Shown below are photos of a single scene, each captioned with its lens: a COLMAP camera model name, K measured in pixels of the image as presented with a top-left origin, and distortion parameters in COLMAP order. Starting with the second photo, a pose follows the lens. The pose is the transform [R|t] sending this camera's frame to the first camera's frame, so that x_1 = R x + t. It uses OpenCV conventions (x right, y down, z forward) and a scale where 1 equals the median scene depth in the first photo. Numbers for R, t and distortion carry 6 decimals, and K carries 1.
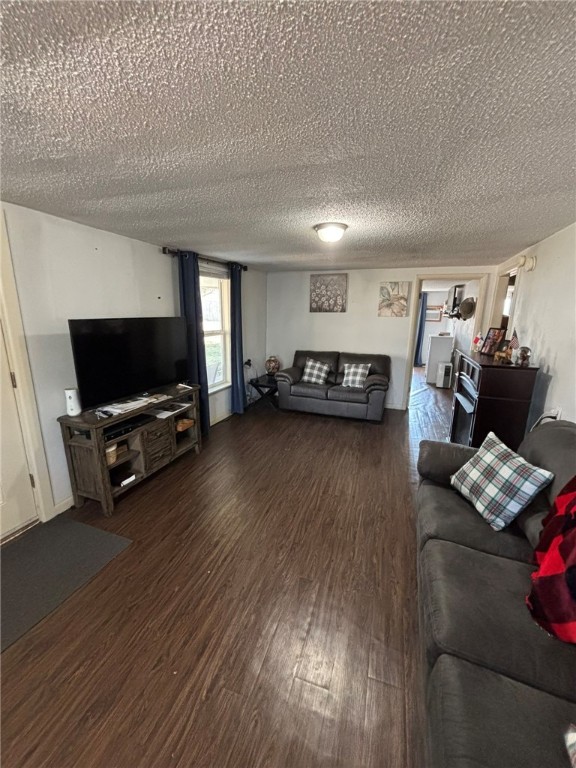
lens RADIAL K [[306.4, 0, 288.2], [0, 306.4, 383.5], [0, 0, 1]] dist [-0.000944, -0.000838]
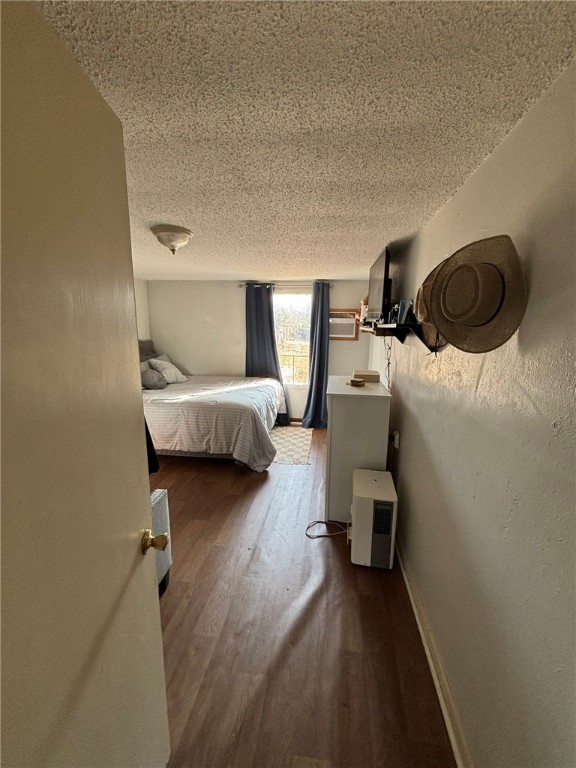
lens RADIAL K [[306.4, 0, 287.7], [0, 306.4, 381.1], [0, 0, 1]] dist [-0.000944, -0.000838]
pose [[0.976169, -0.036904, 0.213852, 0.959413], [0.045887, 0.998254, -0.037195, -0.424974], [-0.212106, 0.046122, 0.976158, 1.867961]]
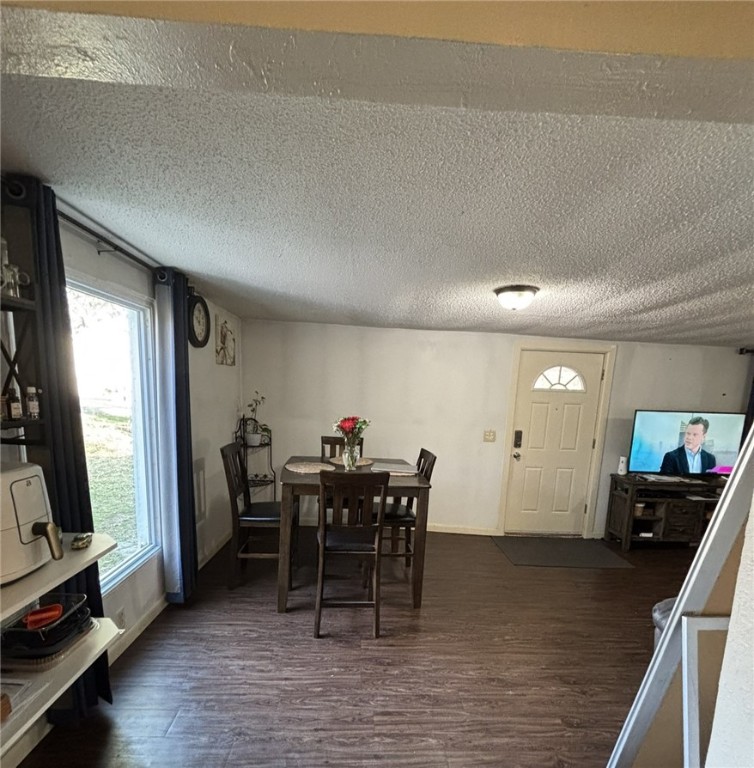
lens RADIAL K [[407.0, 0, 381.7], [0, 407.0, 452.9], [0, 0, 1]] dist [0.001135, 0.001034]
pose [[0.382375, 0.143629, -0.912776, 0.597685], [-0.243707, 0.968543, 0.050311, 0.180835], [0.891289, 0.203213, 0.405350, -0.795448]]
